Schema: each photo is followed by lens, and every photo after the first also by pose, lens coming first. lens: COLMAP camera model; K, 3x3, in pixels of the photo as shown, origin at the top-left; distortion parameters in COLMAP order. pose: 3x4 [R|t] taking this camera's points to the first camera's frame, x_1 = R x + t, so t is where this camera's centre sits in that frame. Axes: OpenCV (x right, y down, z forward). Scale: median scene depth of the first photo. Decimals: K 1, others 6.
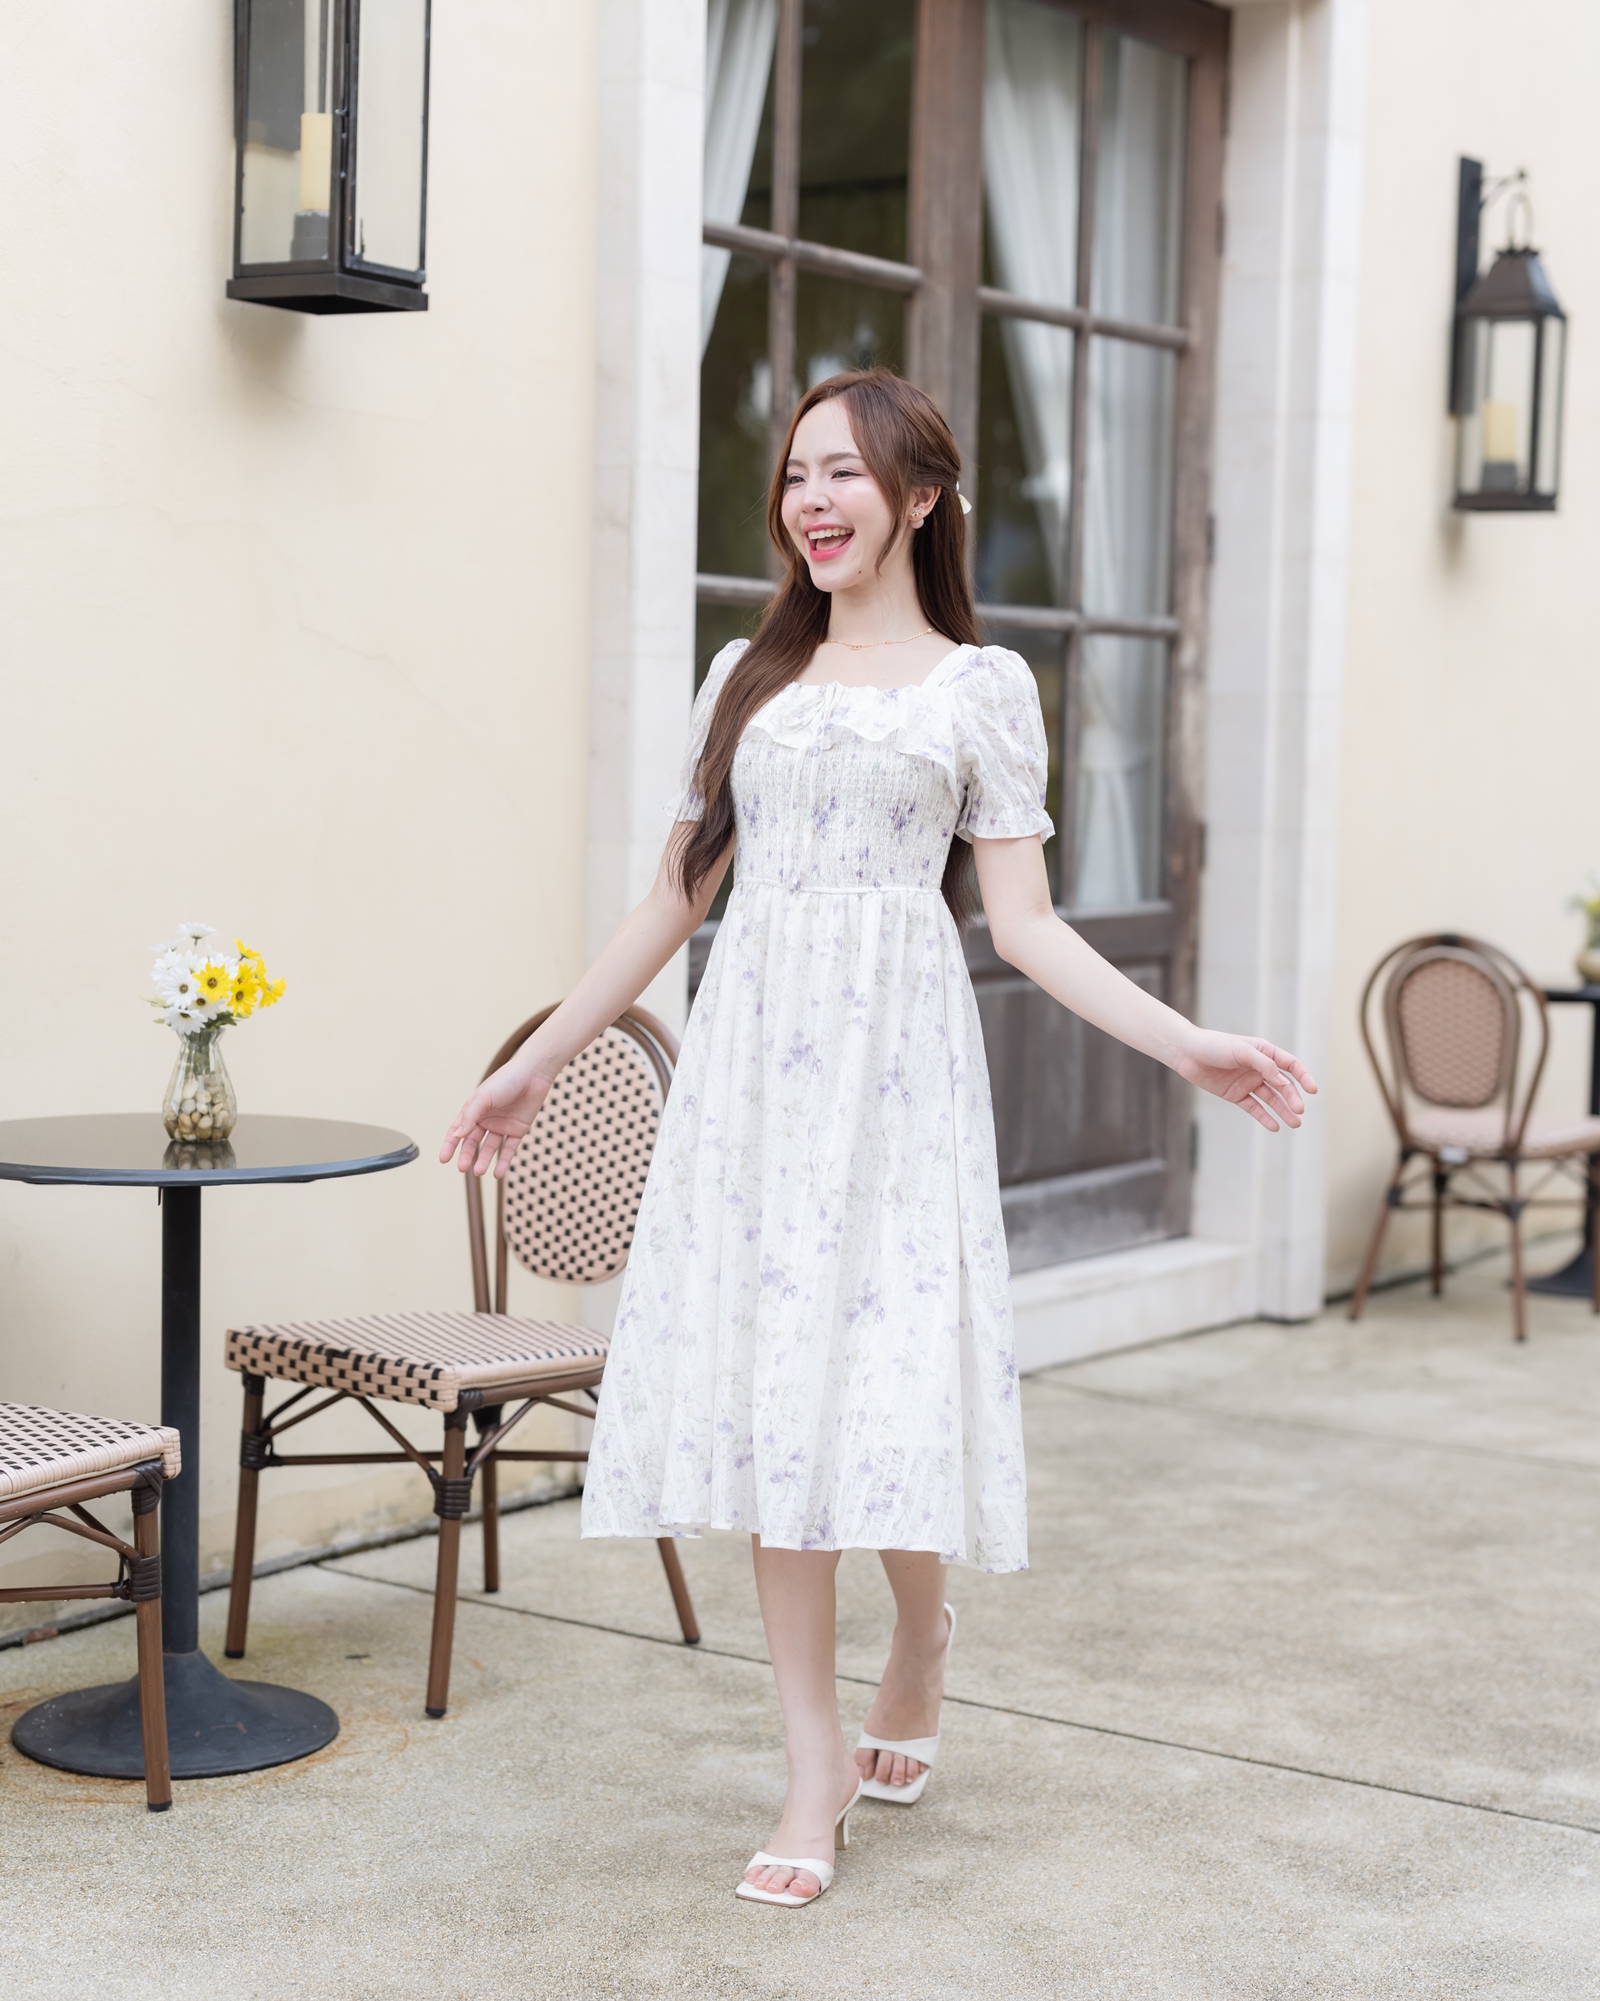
lens RADIAL K [[3380.5, 0, 775.8], [0, 3380.5, 999.6], [0, 0, 1]] dist [0.086401, 0.000000]
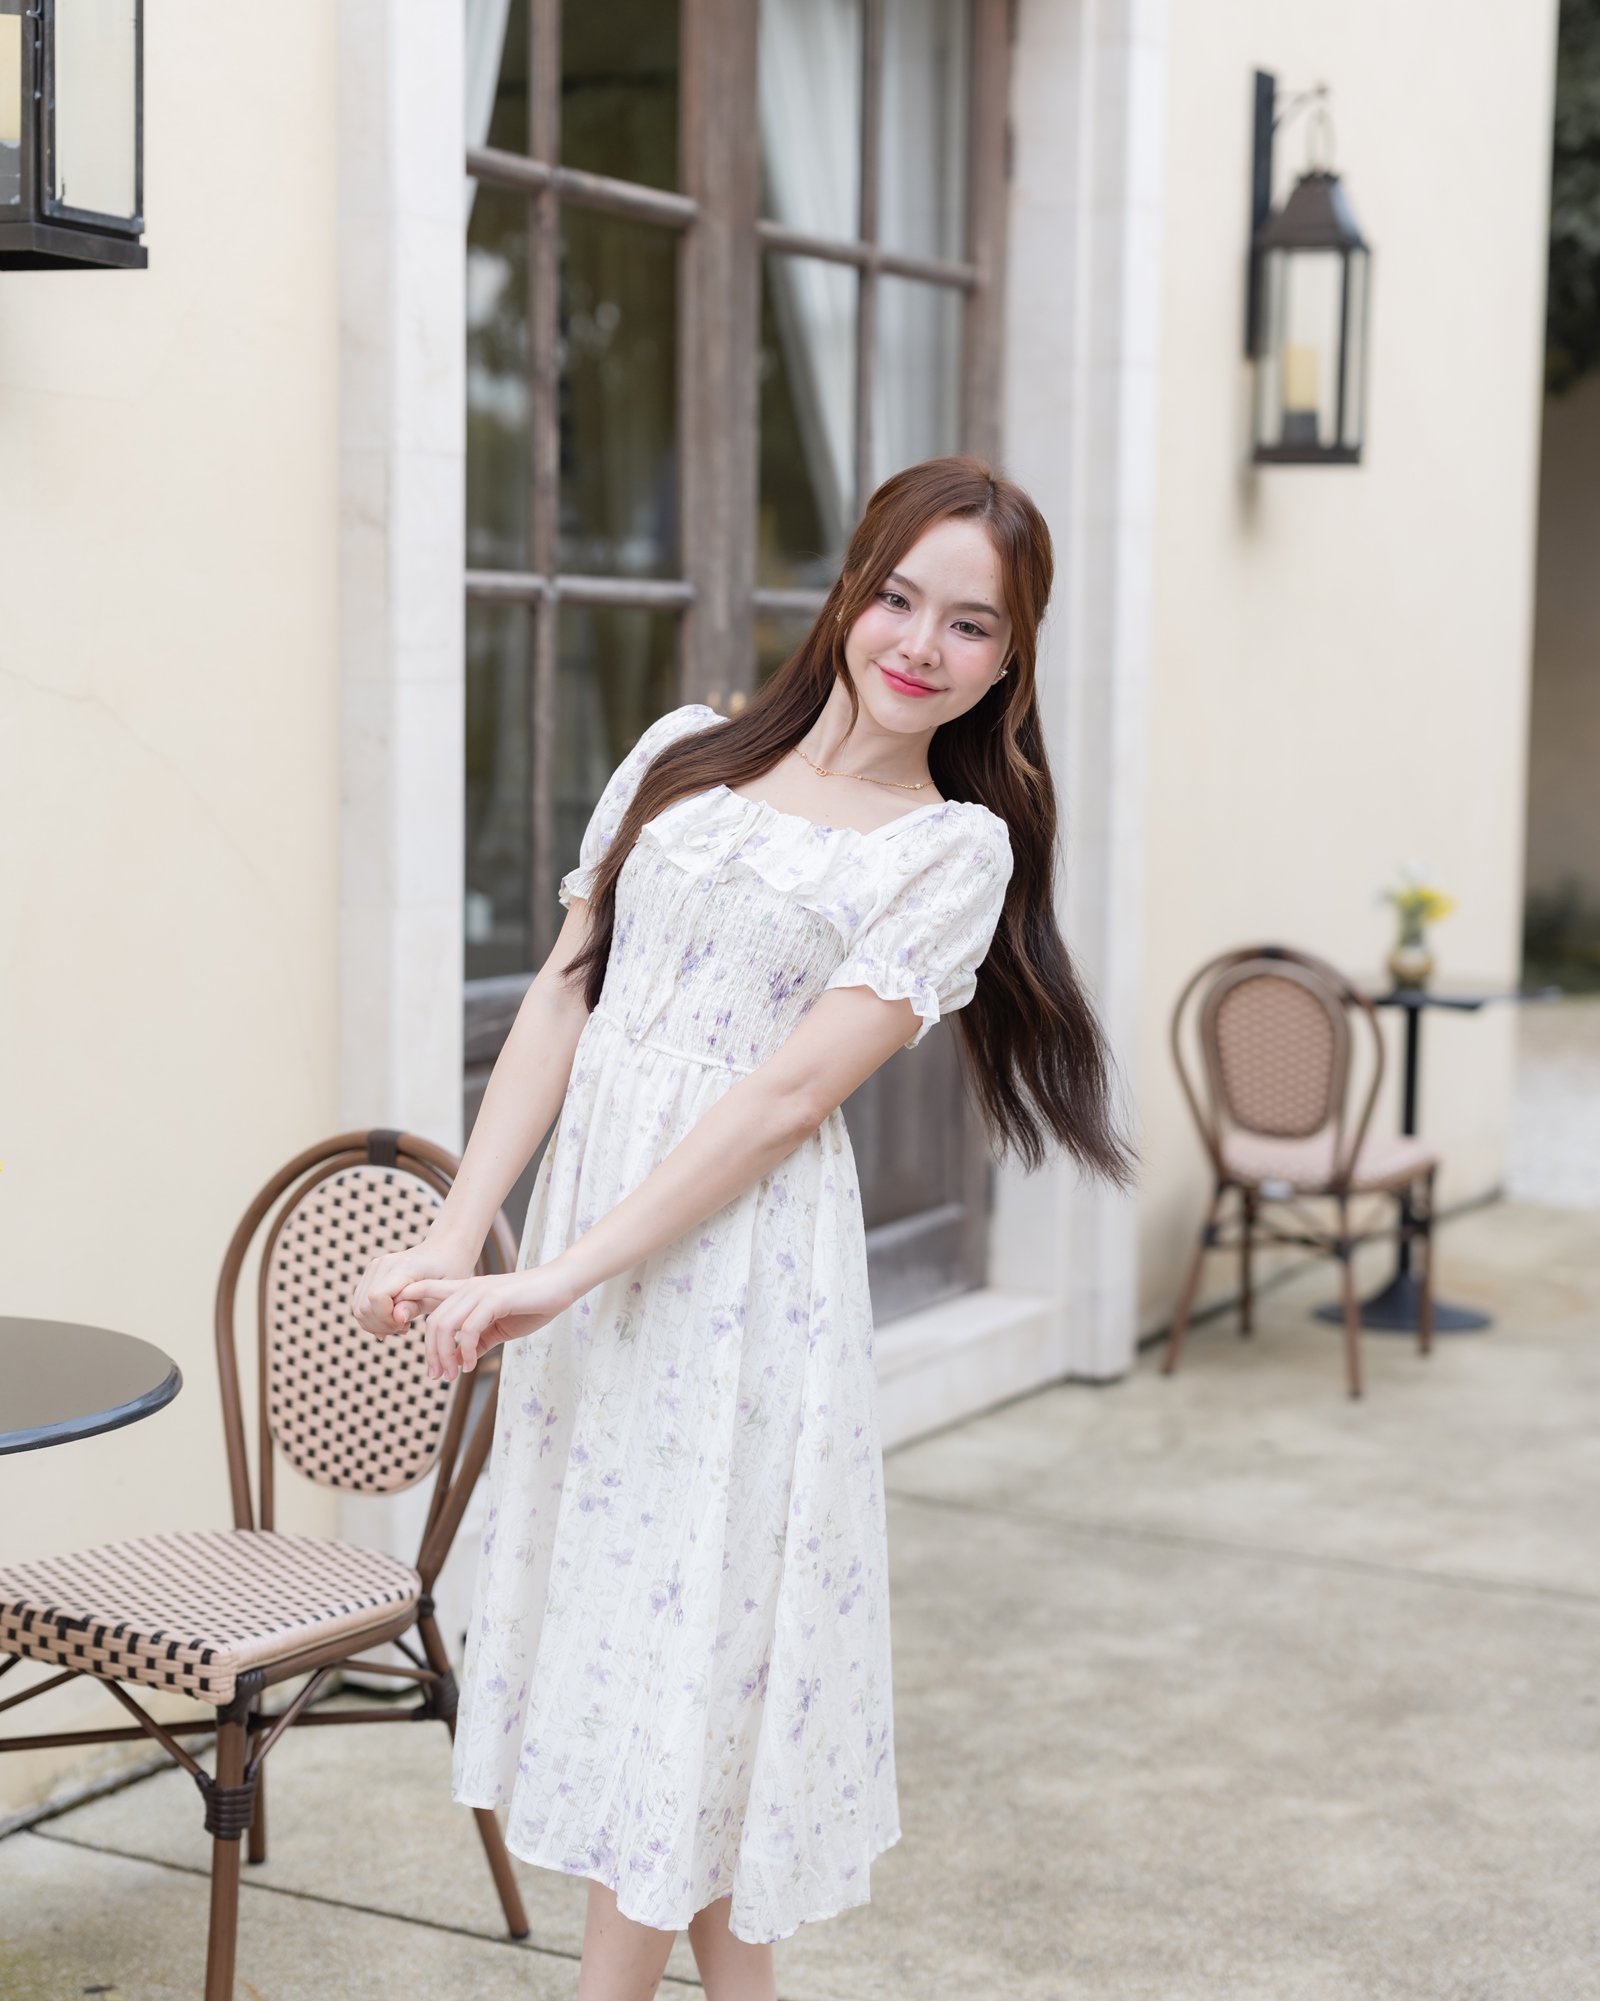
lens RADIAL K [[3380.5, 0, 764.1], [0, 3380.5, 993.4], [0, 0, 1]] dist [0.086401, 0.000000]
pose [[0.993959, -0.019726, 0.107965, -0.046663], [0.016493, 0.999391, 0.030750, -0.054131], [-0.108506, -0.028783, 0.993679, 0.185913]]
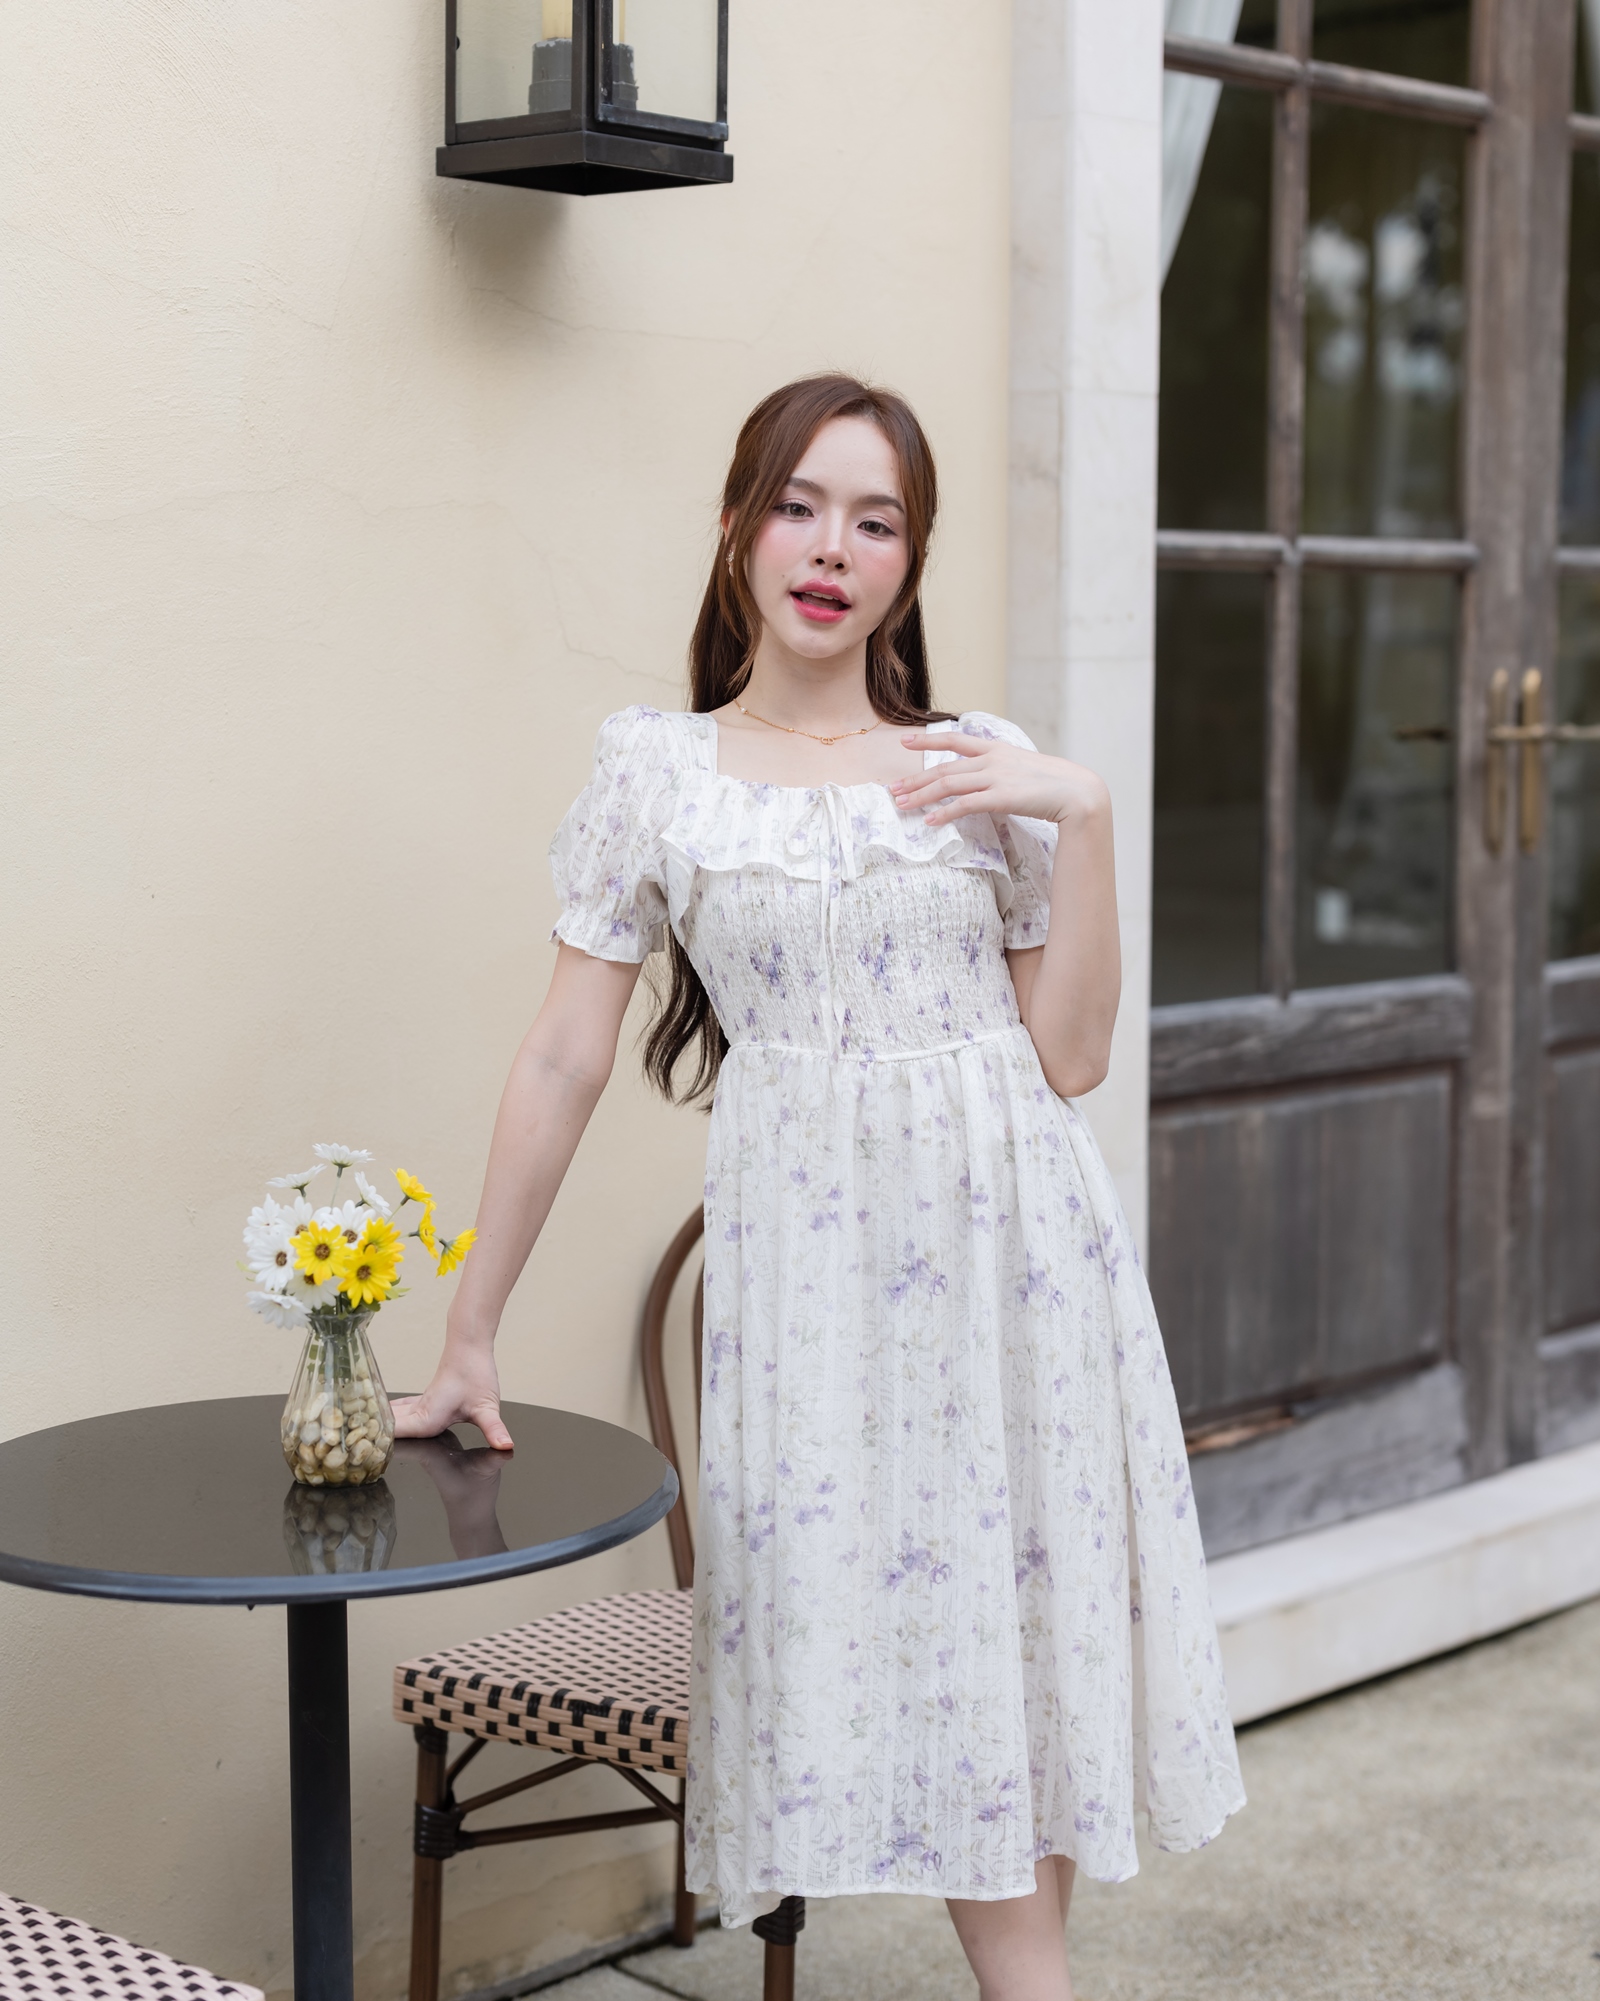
lens RADIAL K [[3380.5, 0, 804.9], [0, 3380.5, 1008.5], [0, 0, 1]] dist [0.086401, 0.000000]
pose [[0.987015, -0.003028, -0.160597, 0.019205], [0.009092, 0.999272, 0.037041, -0.060362], [0.160368, -0.038021, 0.986325, 0.314136]]
